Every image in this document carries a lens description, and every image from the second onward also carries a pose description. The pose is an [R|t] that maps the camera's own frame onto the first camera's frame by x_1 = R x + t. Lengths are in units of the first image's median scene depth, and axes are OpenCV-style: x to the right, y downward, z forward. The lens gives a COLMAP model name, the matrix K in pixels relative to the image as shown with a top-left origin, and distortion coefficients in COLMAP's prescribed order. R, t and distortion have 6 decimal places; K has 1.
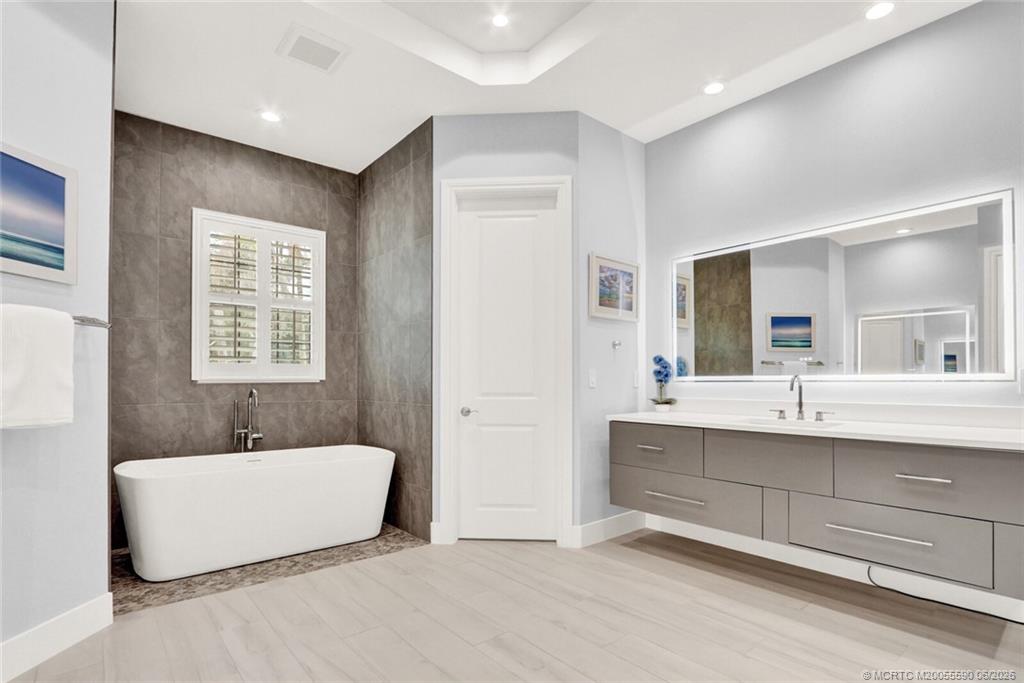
lens RADIAL K [[495.6, 0, 506.1], [0, 495.6, 370.1], [0, 0, 1]] dist [-0.003183, -0.000415]
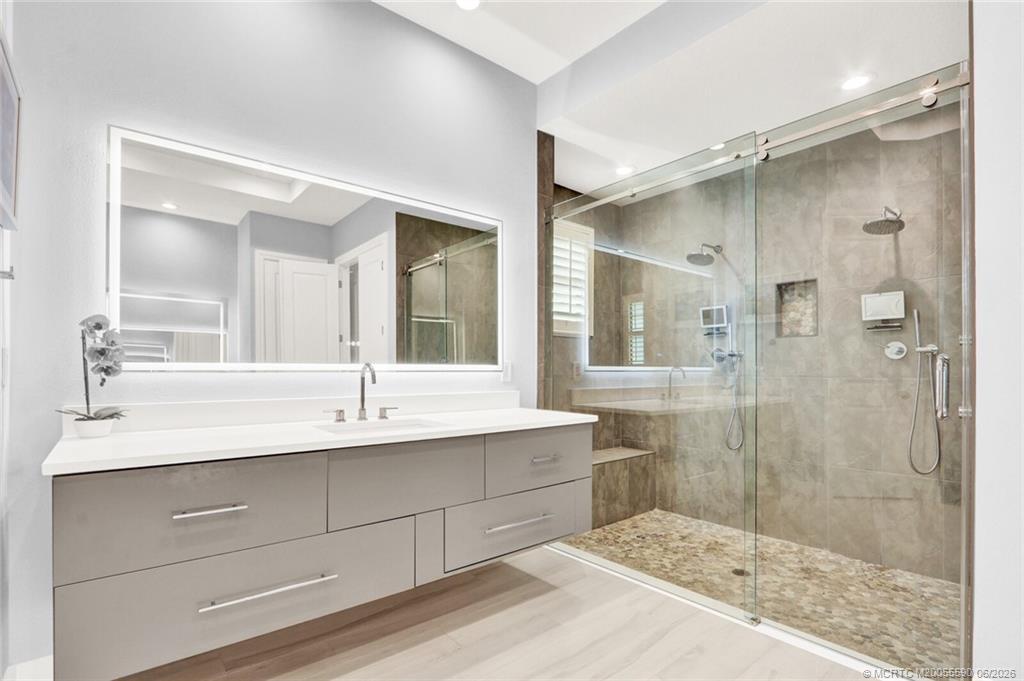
lens RADIAL K [[495.6, 0, 506.1], [0, 495.6, 369.1], [0, 0, 1]] dist [-0.003183, -0.000415]
pose [[0.012515, 0.004415, 0.999912, -0.188337], [-0.020482, 0.999782, -0.004158, 0.017689], [-0.999712, -0.020428, 0.012602, 0.748111]]
